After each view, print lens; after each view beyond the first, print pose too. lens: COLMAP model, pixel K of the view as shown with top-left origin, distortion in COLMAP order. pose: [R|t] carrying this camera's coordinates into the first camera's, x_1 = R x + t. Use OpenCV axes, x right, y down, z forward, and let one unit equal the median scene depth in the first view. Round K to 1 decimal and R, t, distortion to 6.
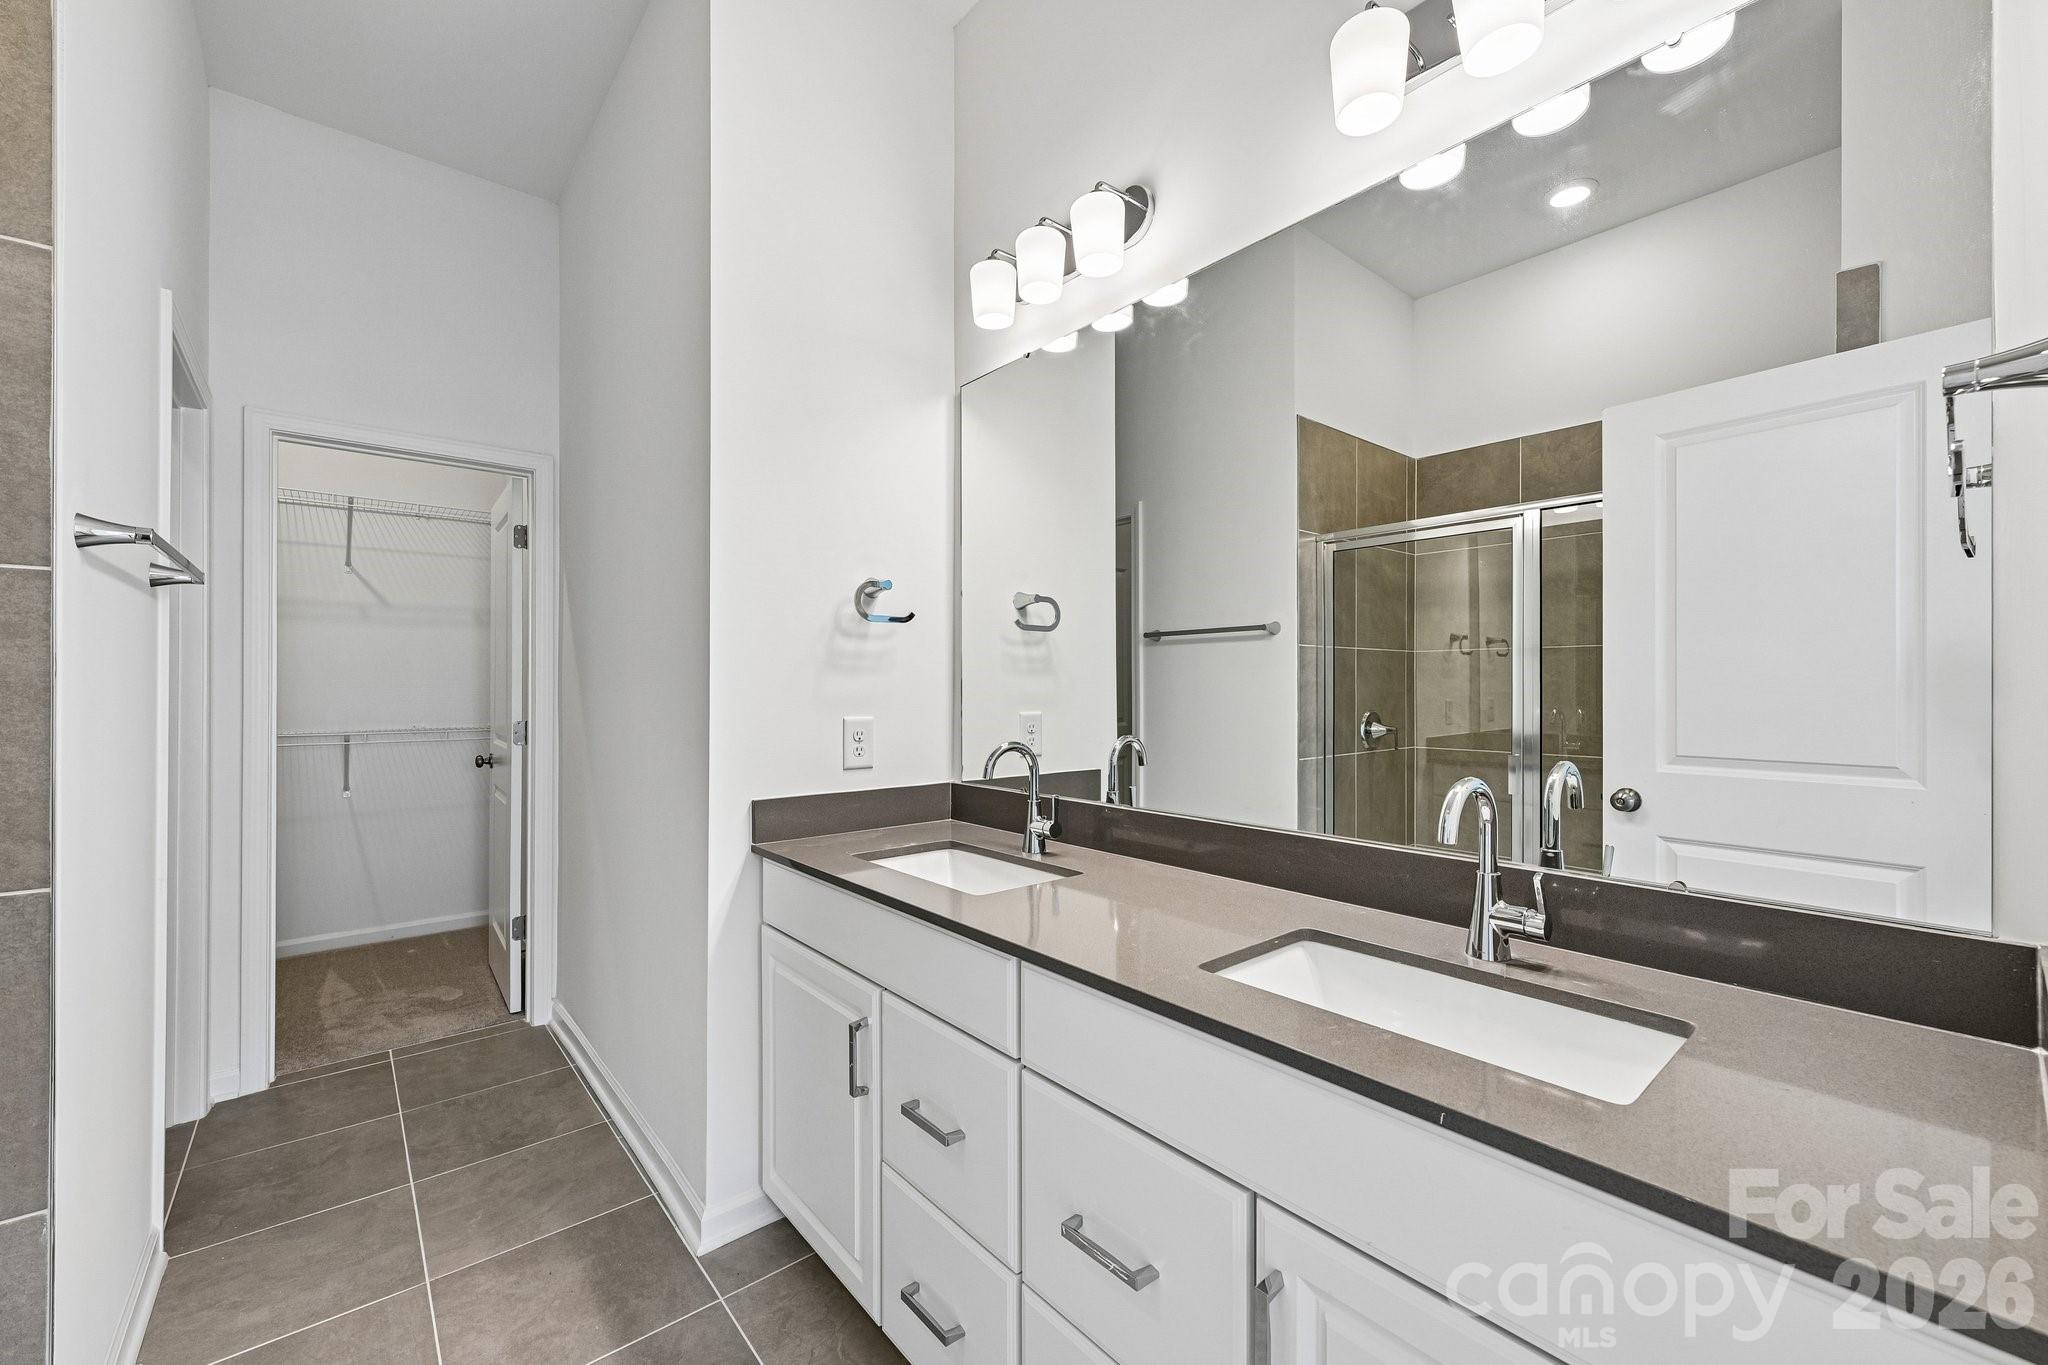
lens RADIAL K [[809.7, 0, 1019.8], [0, 809.7, 680.1], [0, 0, 1]] dist [-0.000781, 0.000564]
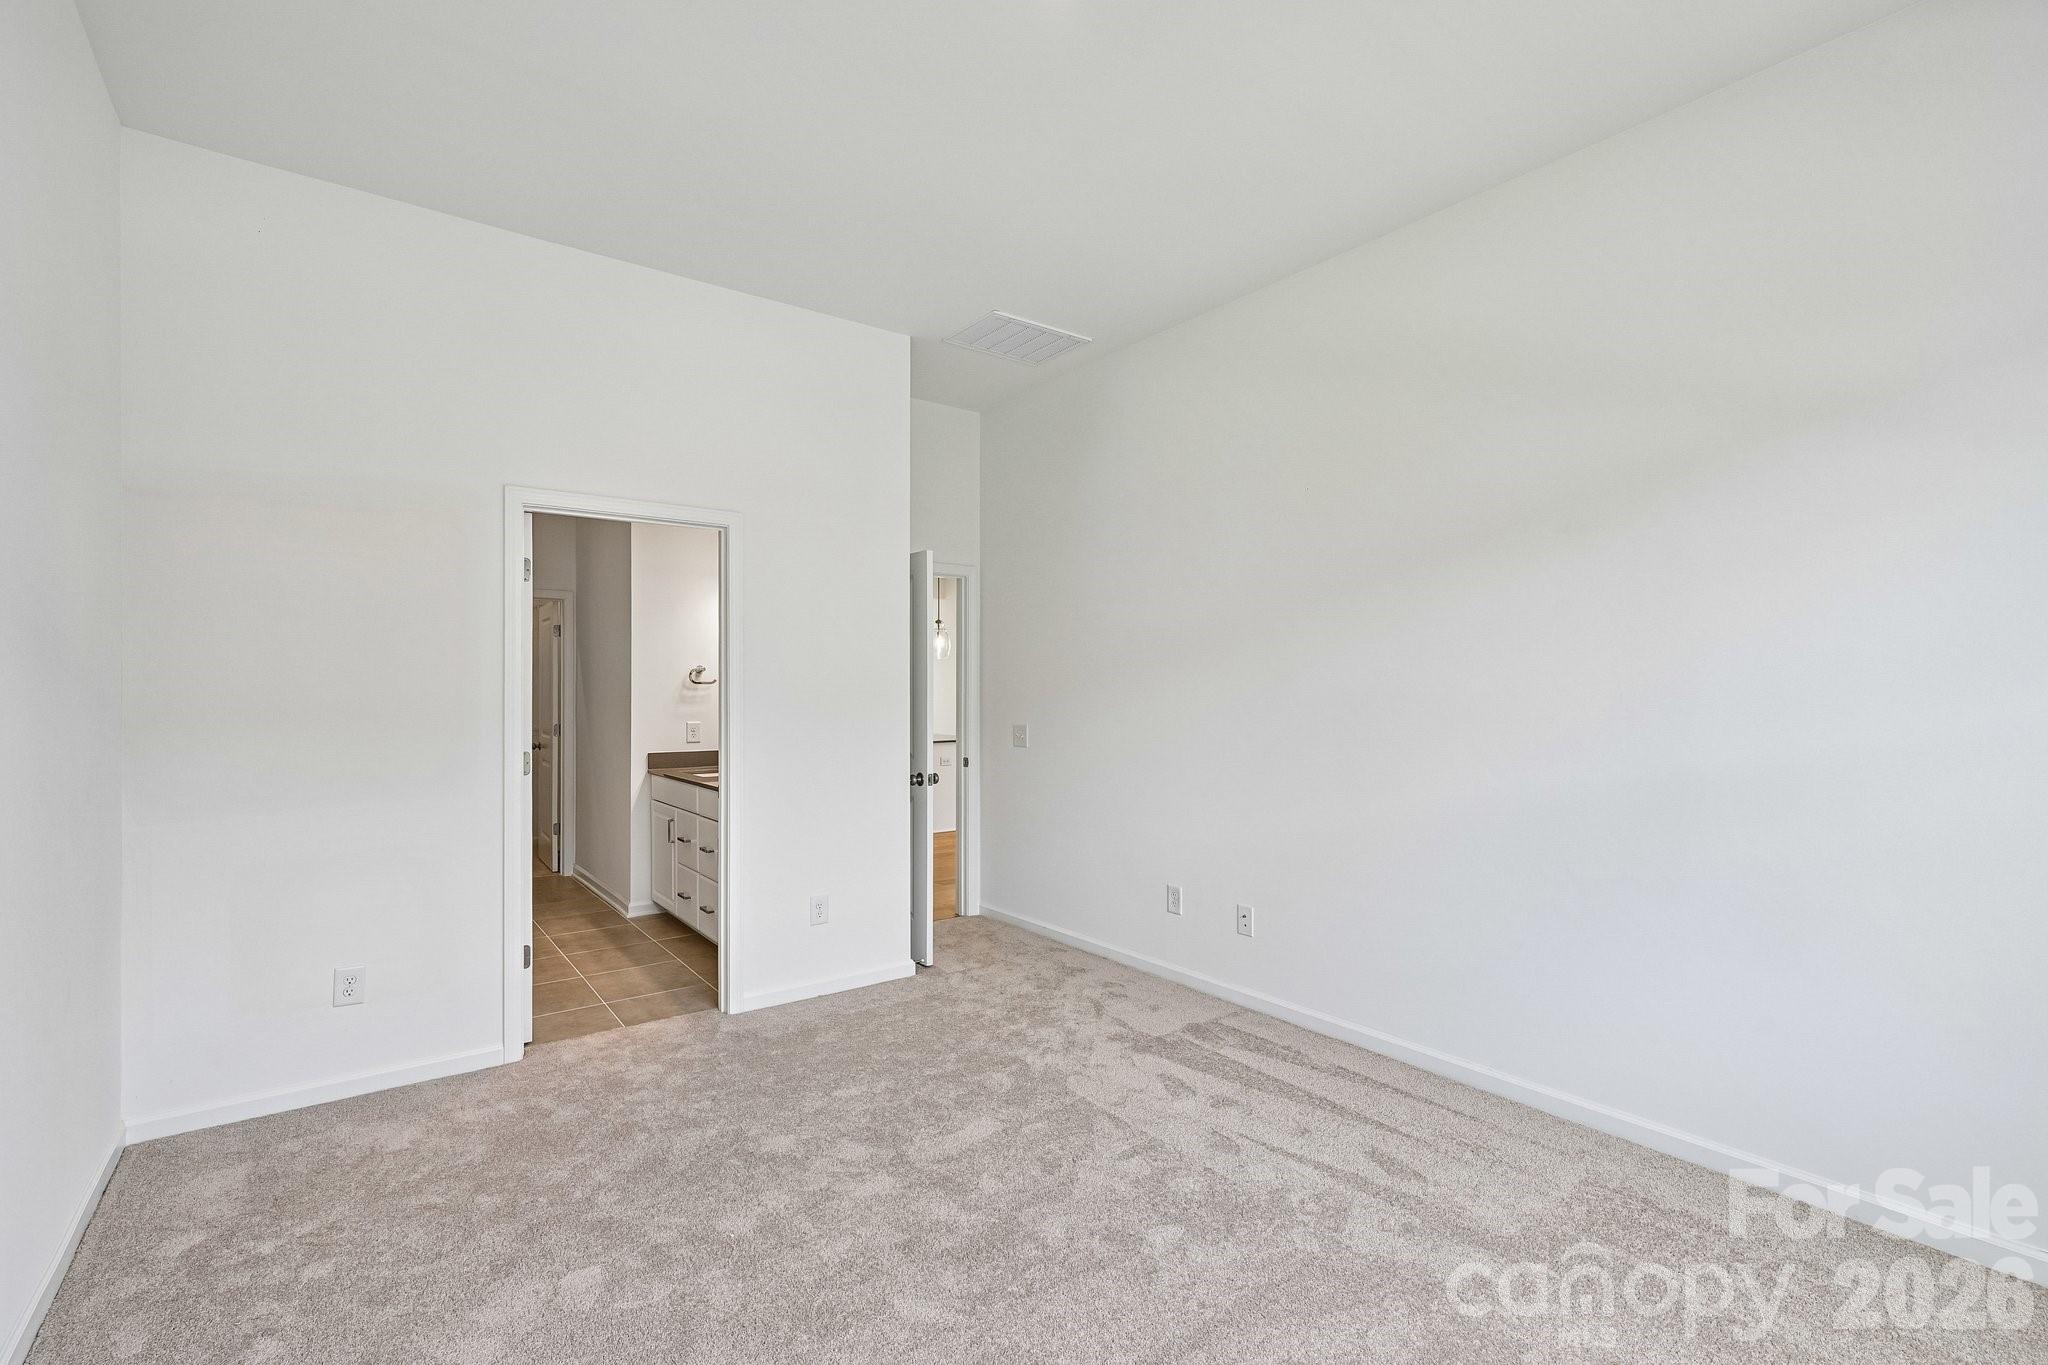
lens RADIAL K [[903.1, 0, 1026.2], [0, 903.1, 687.7], [0, 0, 1]] dist [0.001232, -0.001076]
pose [[0.998643, -0.000481, -0.052084, 0.712384], [0.000638, 0.999995, 0.002997, -0.048917], [0.052083, -0.003026, 0.998638, -1.269377]]
